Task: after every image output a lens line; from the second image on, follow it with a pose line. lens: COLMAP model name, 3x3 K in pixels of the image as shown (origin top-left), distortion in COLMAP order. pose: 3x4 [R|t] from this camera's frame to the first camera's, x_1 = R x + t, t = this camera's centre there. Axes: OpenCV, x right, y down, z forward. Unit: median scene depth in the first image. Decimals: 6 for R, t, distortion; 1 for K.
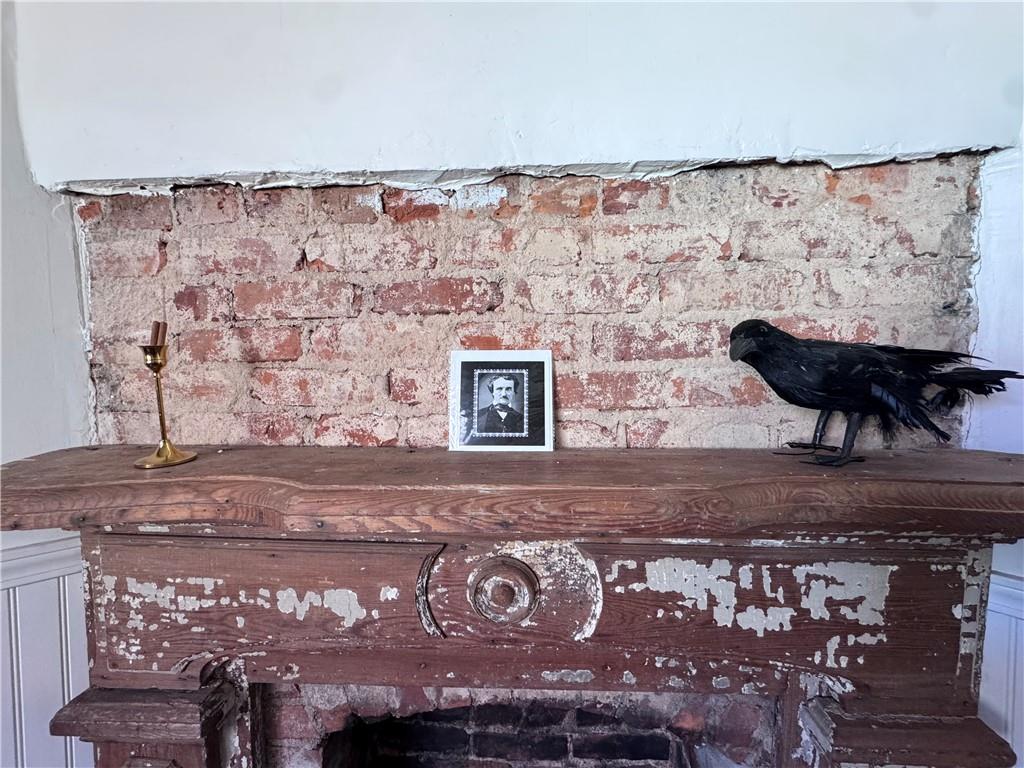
lens RADIAL K [[407.5, 0, 510.2], [0, 407.5, 387.5], [0, 0, 1]] dist [-0.004485, 0.000551]
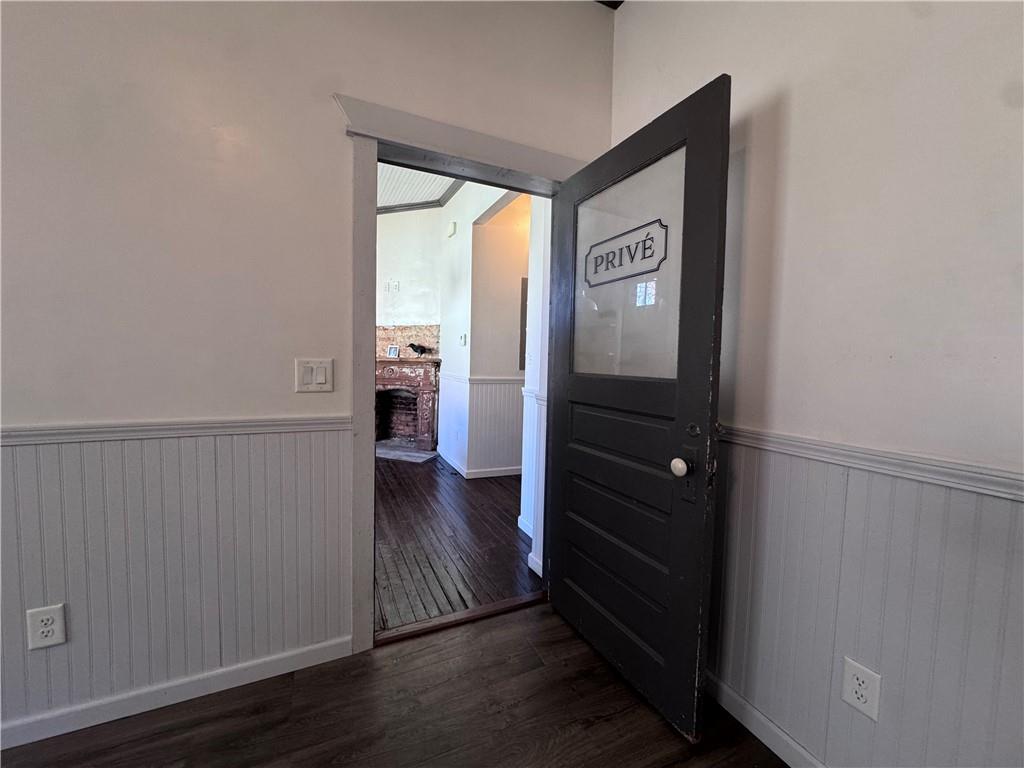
lens RADIAL K [[407.5, 0, 512.5], [0, 407.5, 385.8], [0, 0, 1]] dist [-0.004485, 0.000551]
pose [[0.955386, 0.053015, -0.290564, 5.104344], [-0.048053, 0.998552, 0.024192, 0.439243], [0.291425, -0.009150, 0.956550, -6.747806]]
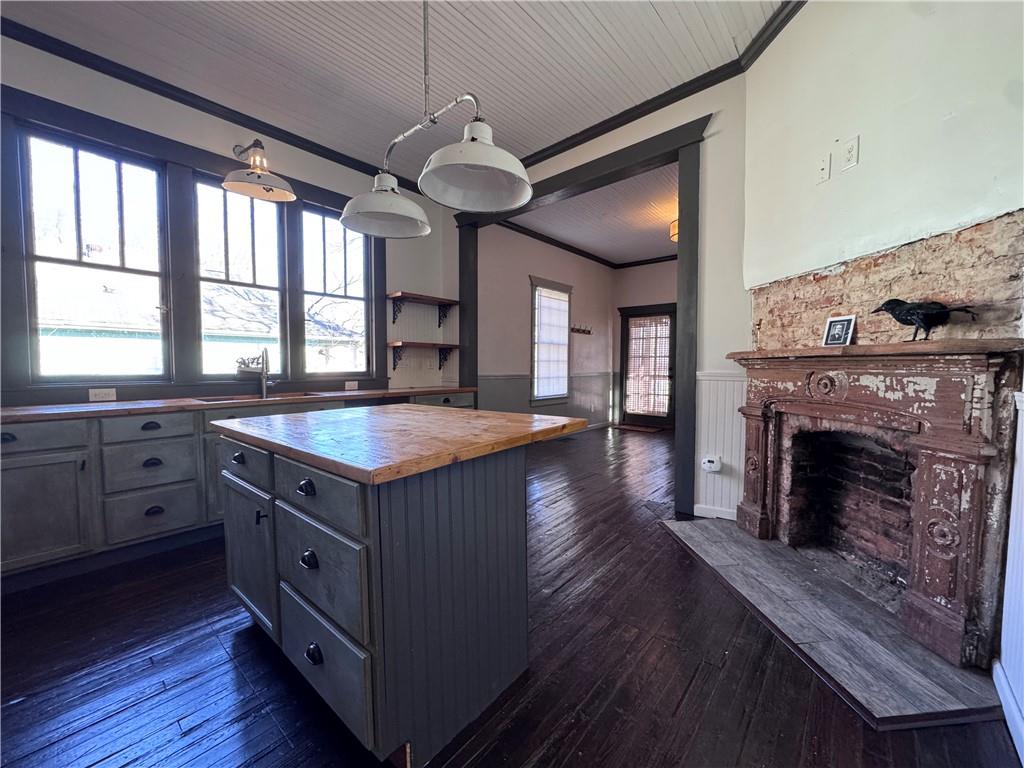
lens RADIAL K [[407.5, 0, 511.5], [0, 407.5, 387.0], [0, 0, 1]] dist [-0.004485, 0.000551]
pose [[0.118746, 0.063115, -0.990917, 3.010449], [-0.038706, 0.997513, 0.058897, 0.392703], [0.992170, 0.031361, 0.120894, -2.044290]]
